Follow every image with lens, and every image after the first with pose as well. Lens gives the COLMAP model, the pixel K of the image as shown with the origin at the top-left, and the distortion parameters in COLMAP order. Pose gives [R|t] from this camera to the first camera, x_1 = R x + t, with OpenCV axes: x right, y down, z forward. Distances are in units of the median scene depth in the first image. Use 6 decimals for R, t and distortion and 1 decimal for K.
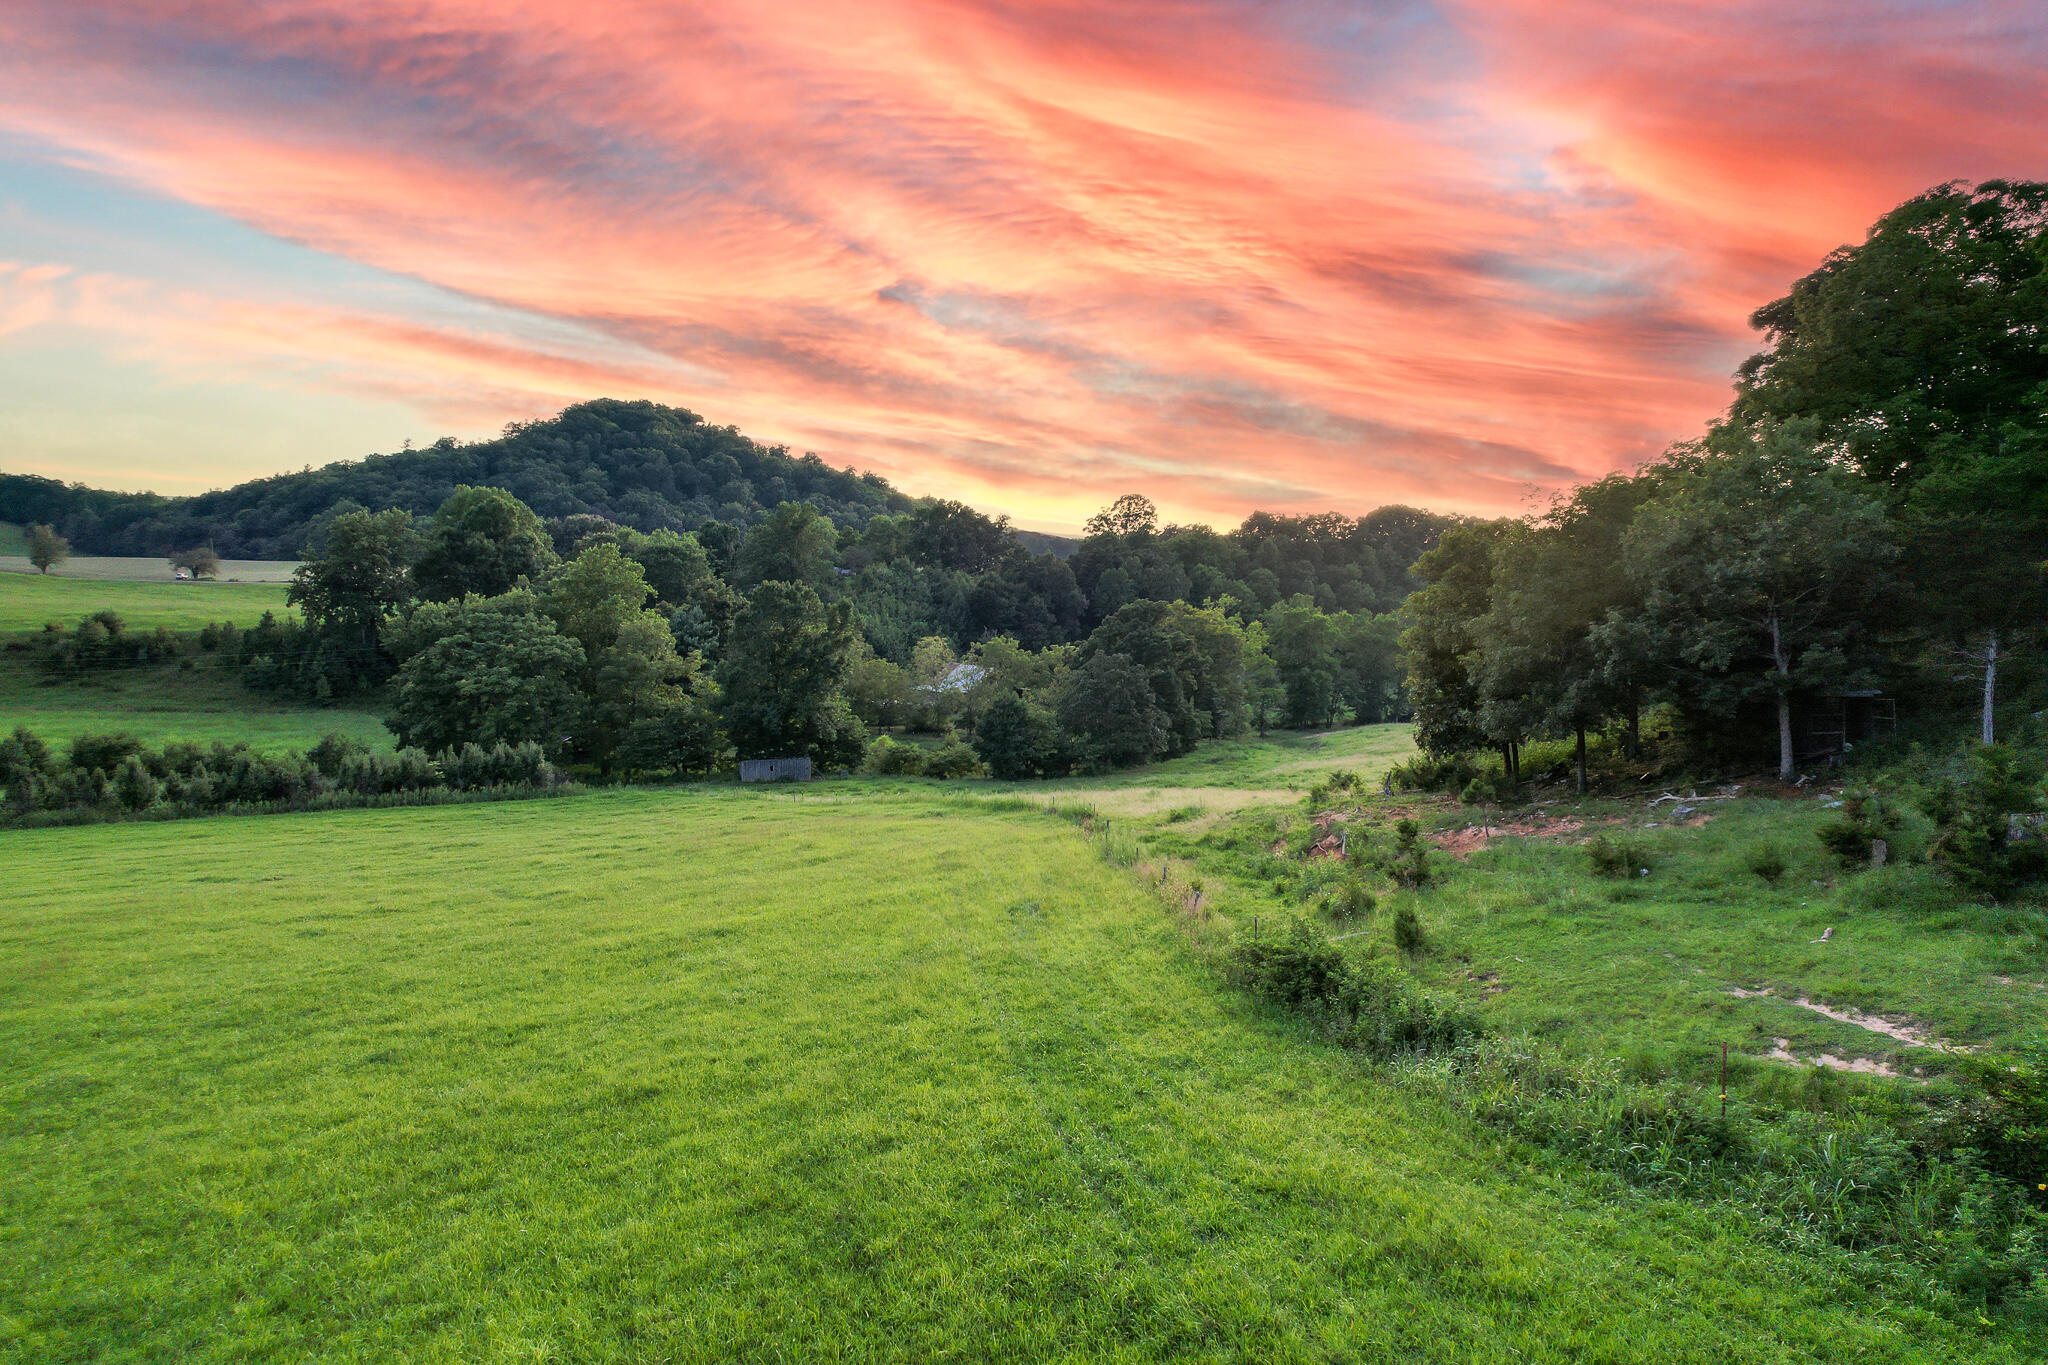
lens RADIAL K [[1308.1, 0, 1019.8], [0, 1308.1, 682.5], [0, 0, 1]] dist [-0.079462, 0.070755]
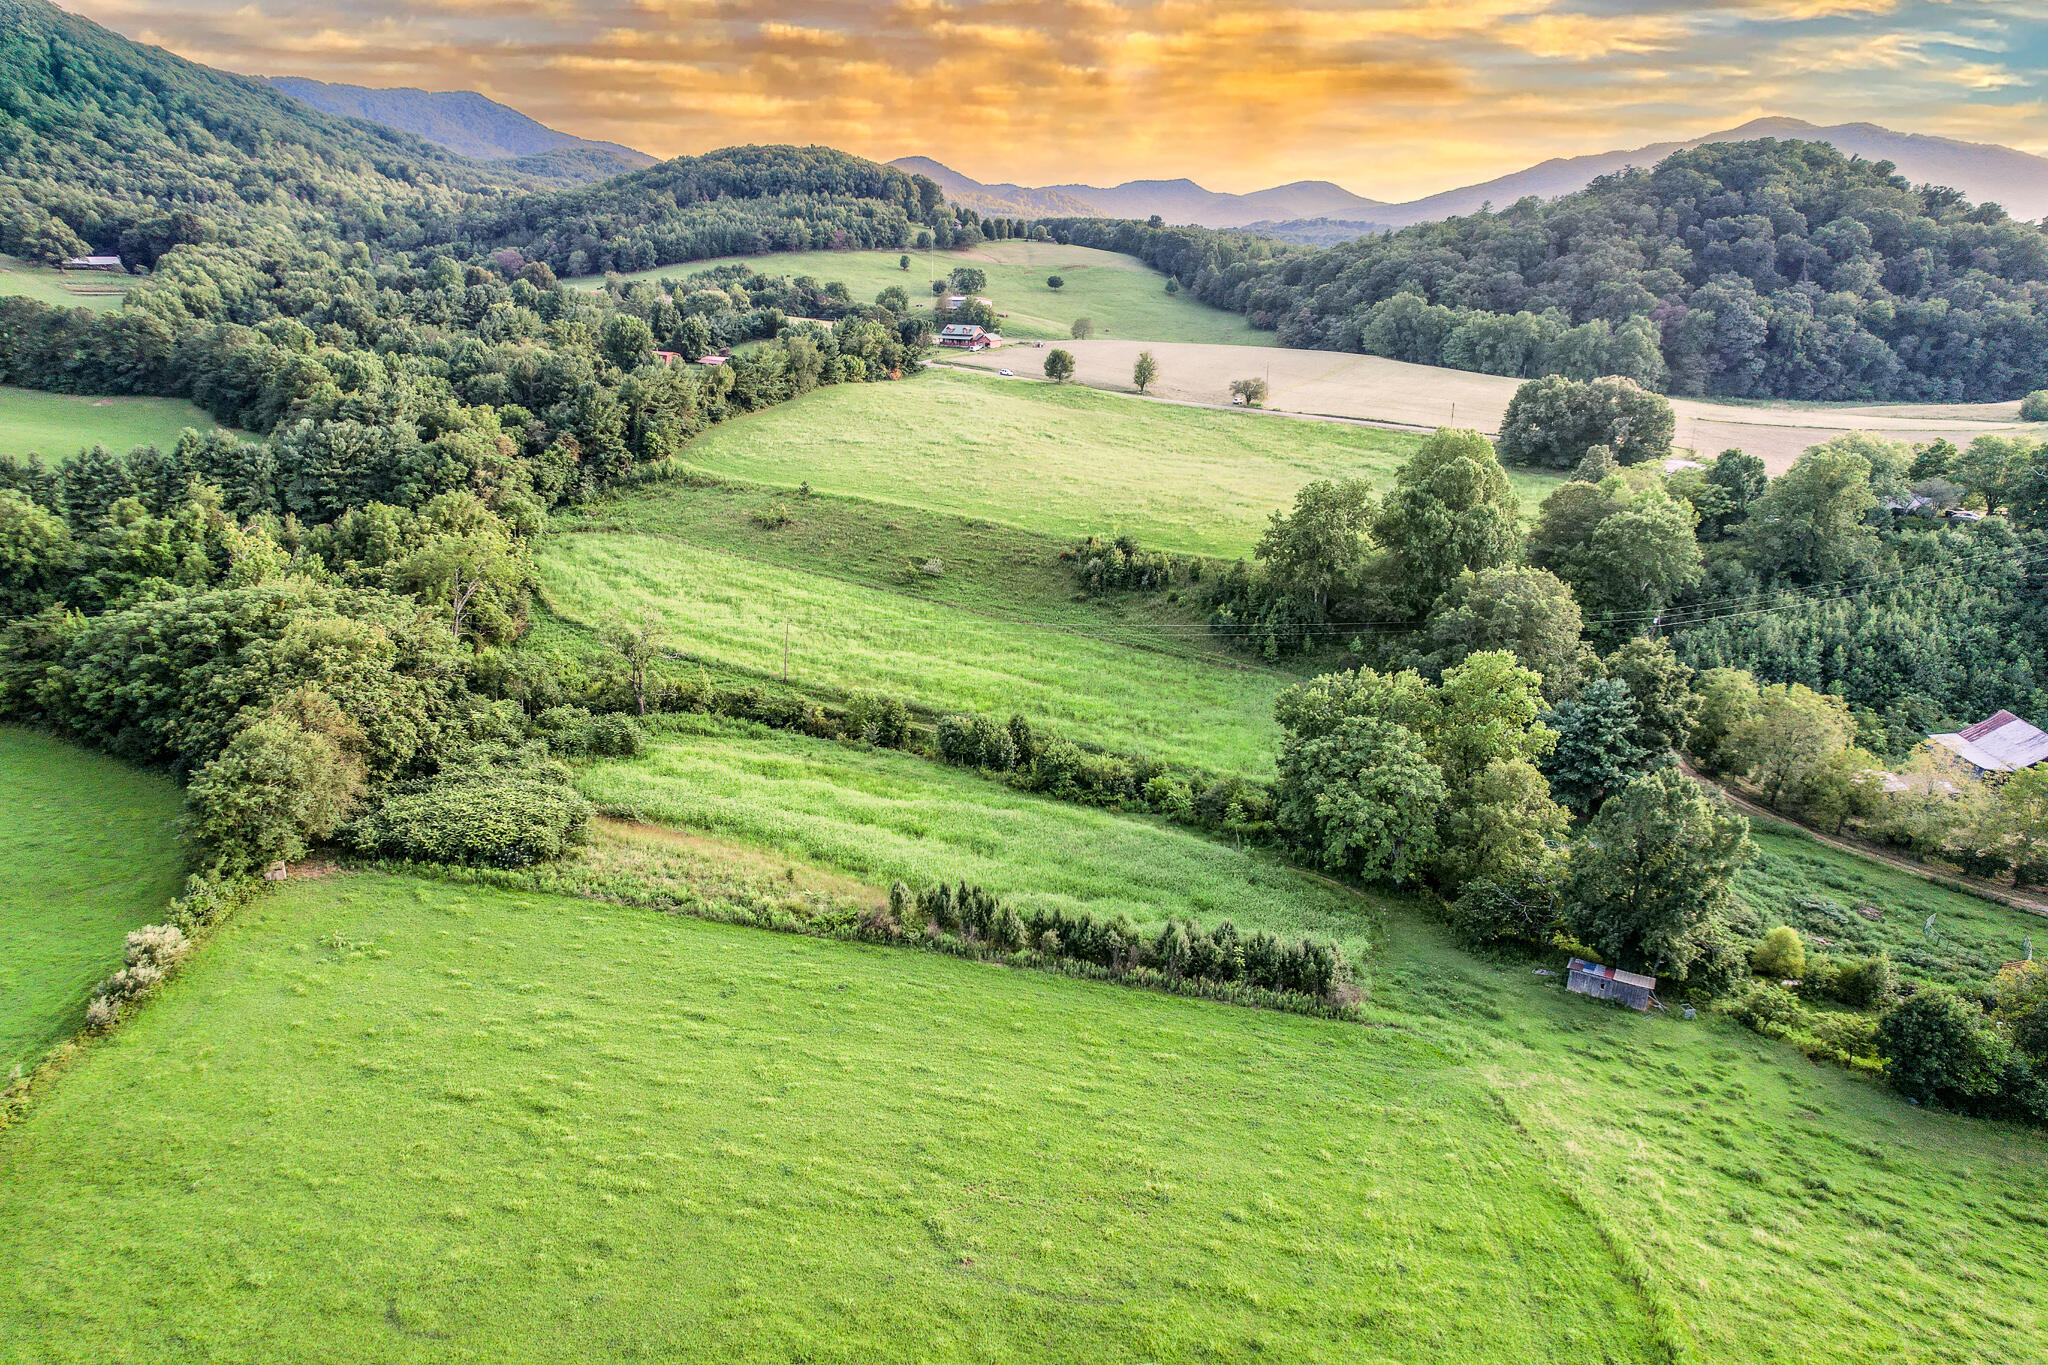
lens RADIAL K [[1308.1, 0, 1020.1], [0, 1308.1, 691.9], [0, 0, 1]] dist [-0.079462, 0.070755]
pose [[0.703356, 0.239750, -0.669186, 0.034089], [-0.070981, 0.960388, 0.269474, -0.156216], [0.707285, -0.142037, 0.692512, 0.056279]]
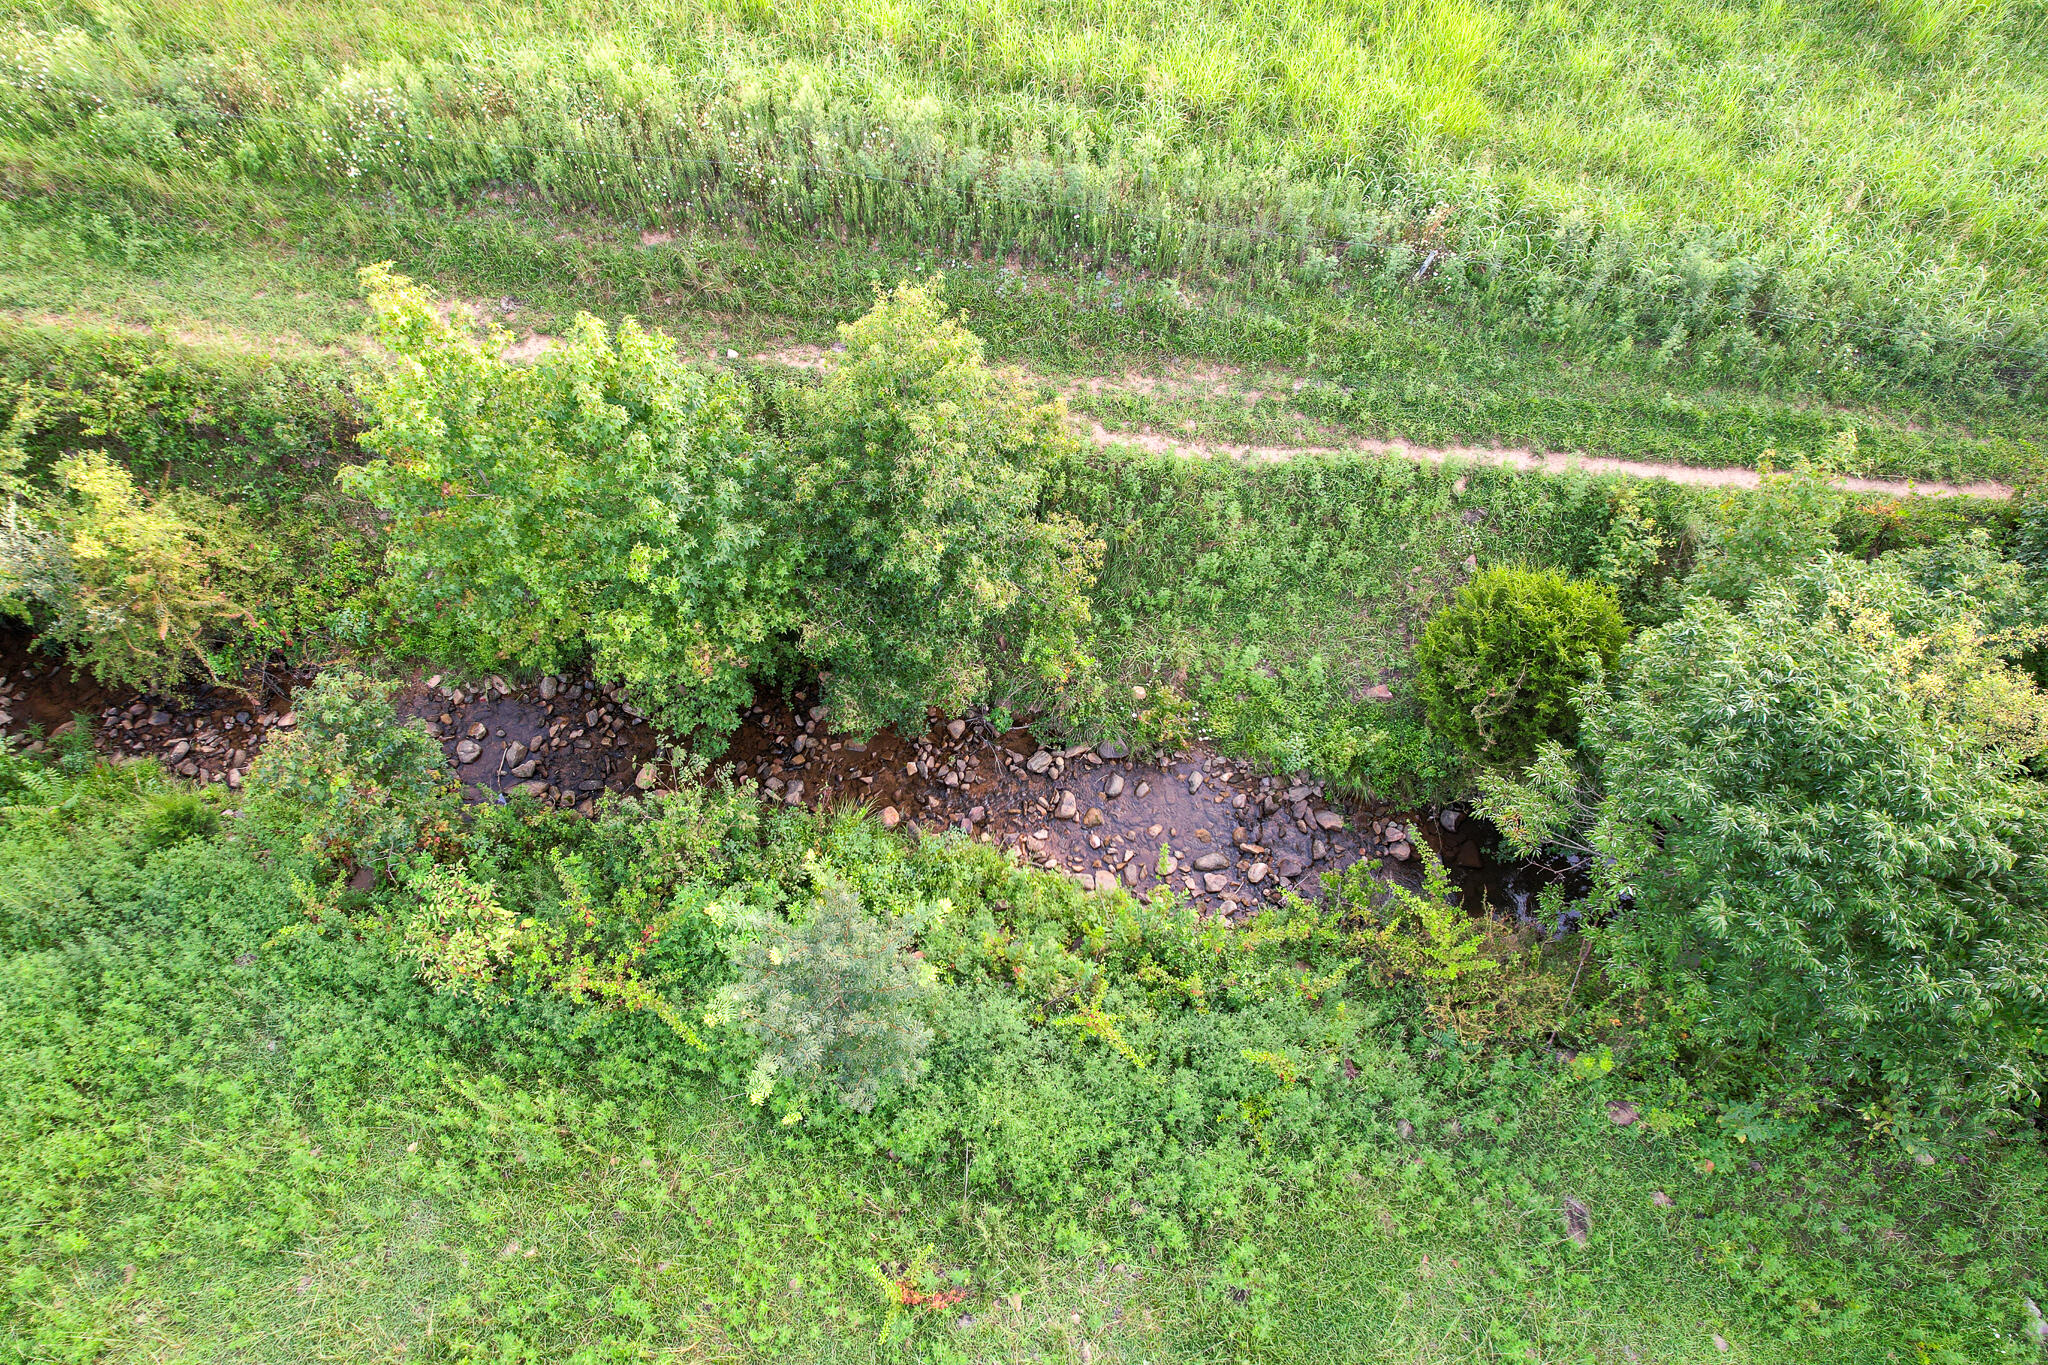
lens RADIAL K [[1308.1, 0, 1014.1], [0, 1308.1, 690.6], [0, 0, 1]] dist [-0.079462, 0.070755]
pose [[0.876087, 0.417596, -0.241008, -0.402075], [-0.037125, 0.556800, 0.829817, -0.016746], [0.480721, -0.718044, 0.503309, 0.410921]]
